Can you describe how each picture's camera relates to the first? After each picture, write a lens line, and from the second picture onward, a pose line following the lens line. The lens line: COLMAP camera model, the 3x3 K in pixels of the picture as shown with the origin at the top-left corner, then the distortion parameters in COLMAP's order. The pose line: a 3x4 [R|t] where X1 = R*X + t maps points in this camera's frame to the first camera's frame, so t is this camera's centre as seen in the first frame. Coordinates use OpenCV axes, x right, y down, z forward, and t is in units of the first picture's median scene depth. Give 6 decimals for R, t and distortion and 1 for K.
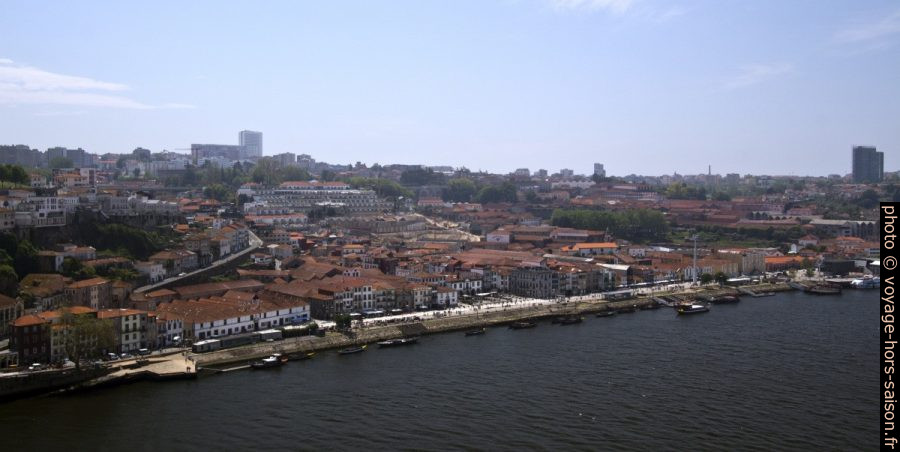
lens RADIAL K [[799.6, 0, 450.0], [0, 799.6, 226.0], [0, 0, 1]] dist [0.008435, 0.002829]
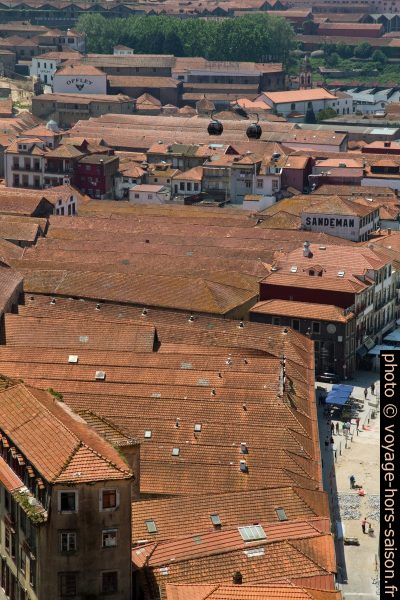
lens RADIAL K [[1354.1, 0, 200.0], [0, 1354.1, 300.0], [0, 0, 1]] dist [0.347278, 0.001953]
pose [[0.889406, -0.096800, 0.446751, -0.377589], [0.010444, 0.981370, 0.191845, -0.020204], [-0.456998, -0.165962, 0.873847, 0.442711]]
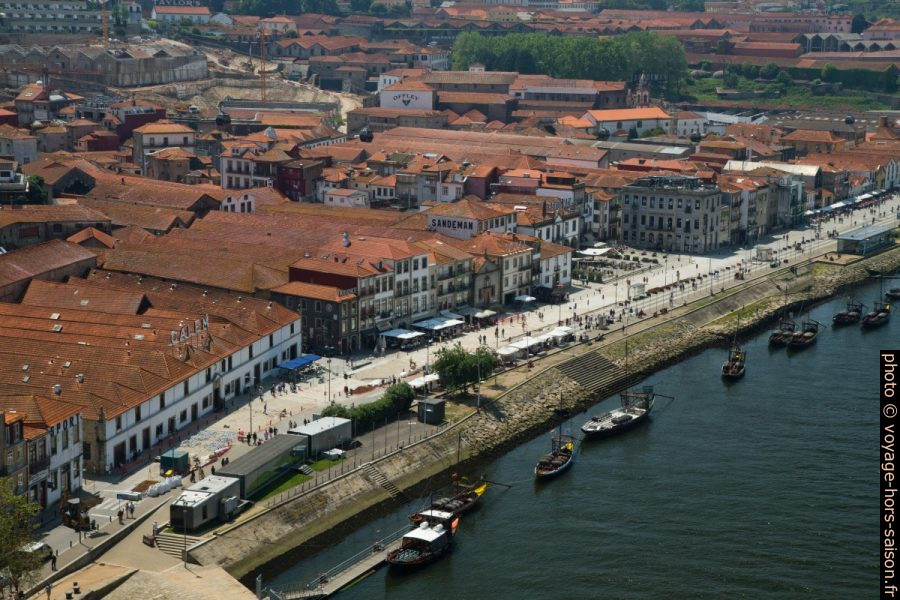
lens RADIAL K [[1489.7, 0, 450.0], [0, 1489.7, 300.0], [0, 0, 1]] dist [0.175093, 0.058606]
pose [[0.961694, -0.044493, 0.270492, -0.239932], [0.000200, 0.986854, 0.161613, -0.015004], [-0.274127, -0.155368, 0.949060, 0.279808]]
